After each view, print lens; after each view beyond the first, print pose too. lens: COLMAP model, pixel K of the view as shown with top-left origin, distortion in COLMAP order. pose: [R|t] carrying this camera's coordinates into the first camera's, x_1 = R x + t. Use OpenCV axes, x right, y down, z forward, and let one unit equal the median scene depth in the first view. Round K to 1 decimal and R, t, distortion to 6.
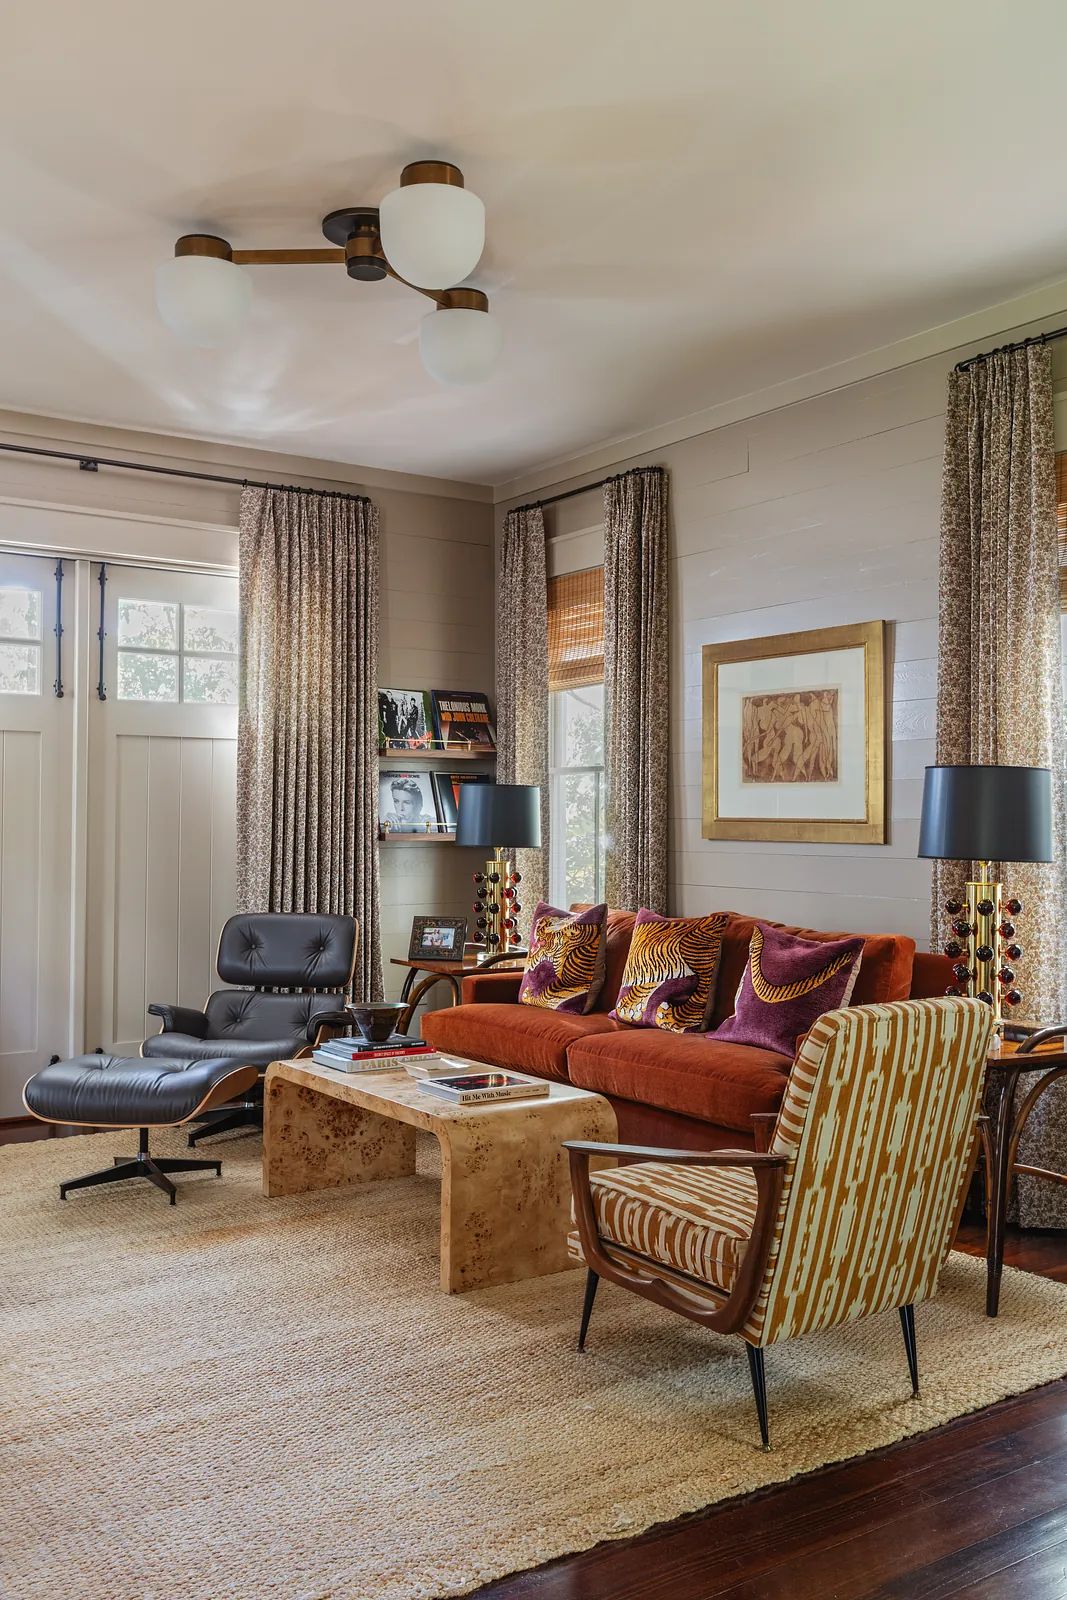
lens RADIAL K [[1403.8, 0, 528.9], [0, 1403.8, 809.4], [0, 0, 1]] dist [-0.009302, 0.013831]
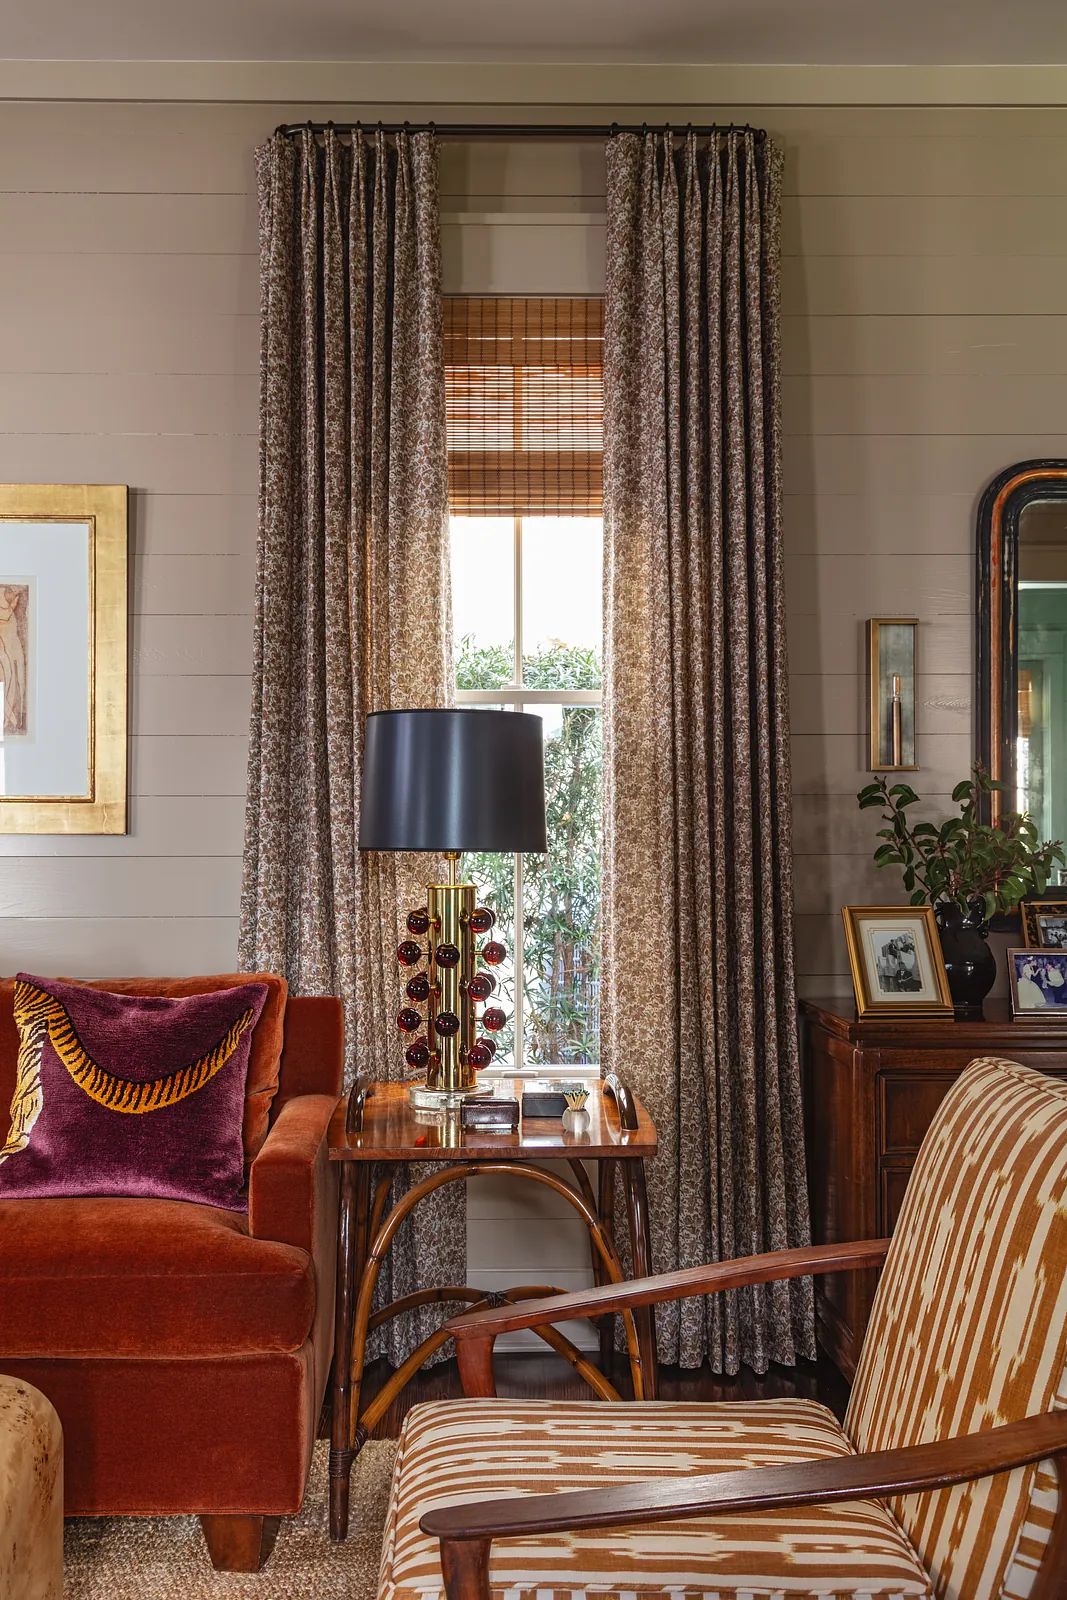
lens RADIAL K [[1549.8, 0, 557.0], [0, 1549.8, 774.5], [0, 0, 1]] dist [0.041419, 0.000000]
pose [[0.549575, 0.006653, 0.835418, -0.263269], [-0.000253, 0.999970, -0.007797, 0.003393], [-0.835444, 0.004074, 0.549560, 0.496282]]
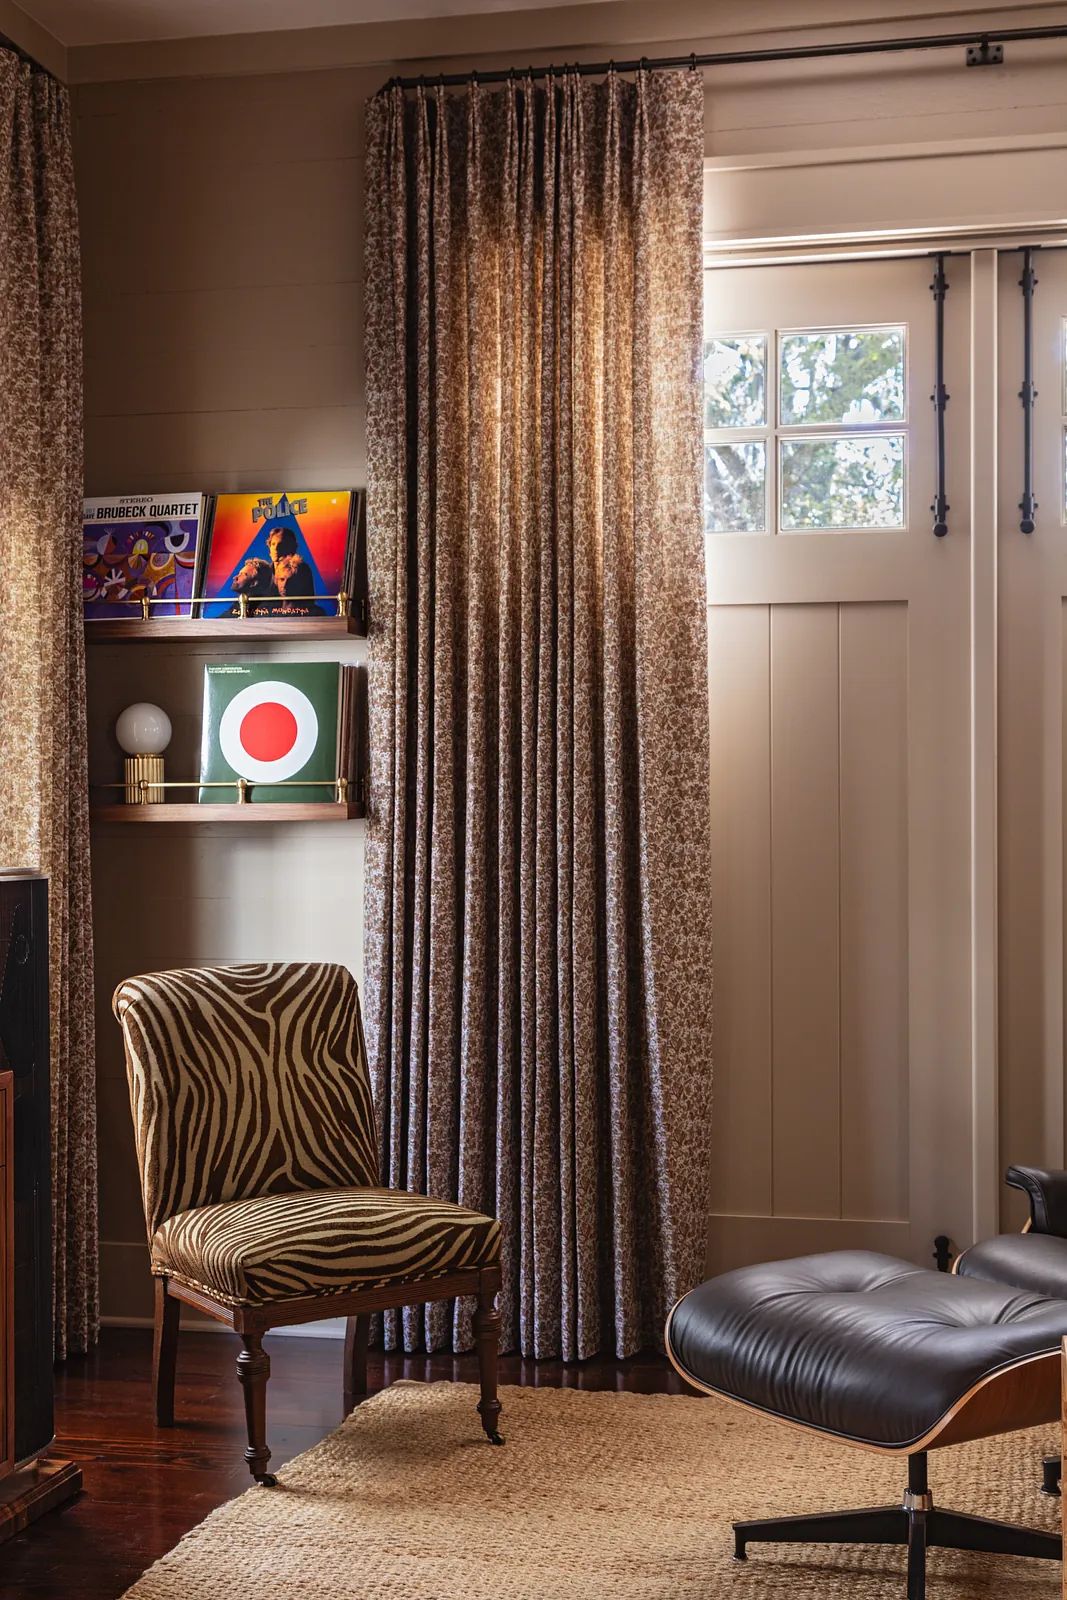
lens RADIAL K [[2136.4, 0, 521.3], [0, 2136.4, 821.2], [0, 0, 1]] dist [0.015138, 0.000000]
pose [[0.666835, -0.000524, -0.745205, 0.189836], [0.006663, 0.999964, 0.005260, 0.027155], [0.745175, -0.008473, 0.666815, 0.509866]]
